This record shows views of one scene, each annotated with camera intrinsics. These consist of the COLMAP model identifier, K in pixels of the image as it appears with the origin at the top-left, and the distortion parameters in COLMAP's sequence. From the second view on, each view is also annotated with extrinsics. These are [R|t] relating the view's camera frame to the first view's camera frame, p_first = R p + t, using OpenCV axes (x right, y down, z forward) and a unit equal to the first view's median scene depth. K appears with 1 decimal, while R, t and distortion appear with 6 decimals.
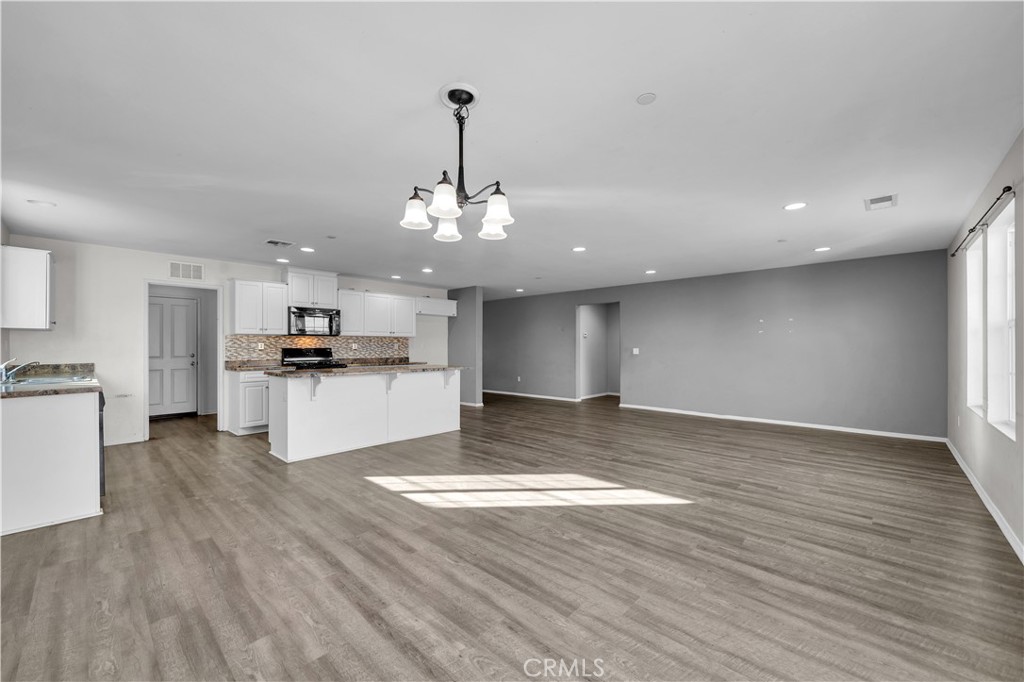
lens RADIAL K [[381.7, 0, 492.0], [0, 381.7, 346.0], [0, 0, 1]] dist [-0.003415, -0.000202]
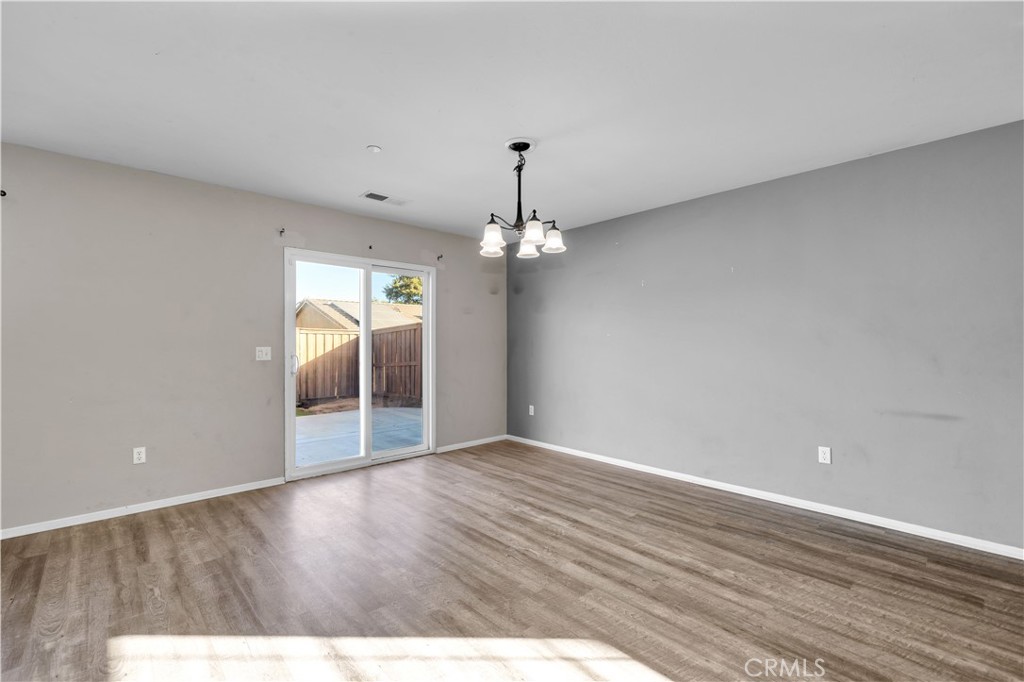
lens RADIAL K [[446.0, 0, 510.7], [0, 446.0, 344.3], [0, 0, 1]] dist [-0.001339, -0.000091]
pose [[-0.999650, 0.001093, 0.026439, -0.041825], [0.000994, 0.999992, -0.003746, 0.003562], [-0.026443, -0.003718, -0.999643, 1.139804]]
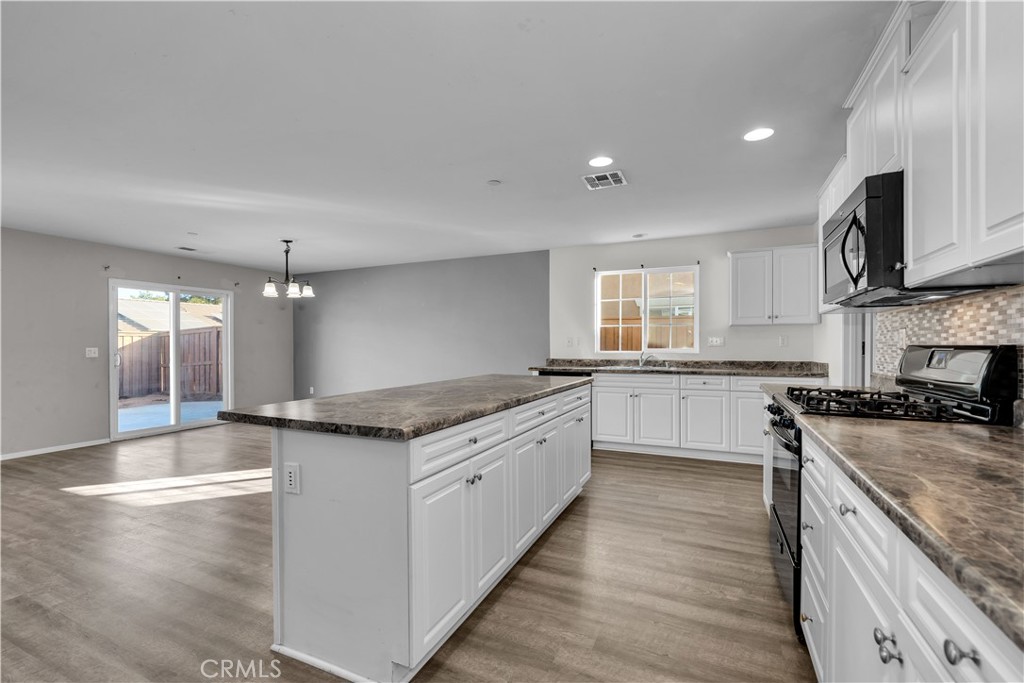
lens RADIAL K [[445.7, 0, 525.9], [0, 445.7, 346.0], [0, 0, 1]] dist [0.003508, 0.000259]
pose [[-0.923762, 0.005810, -0.382923, -0.180834], [0.006126, 0.999981, 0.000395, 0.007112], [0.382918, -0.001981, -0.923780, 1.916584]]
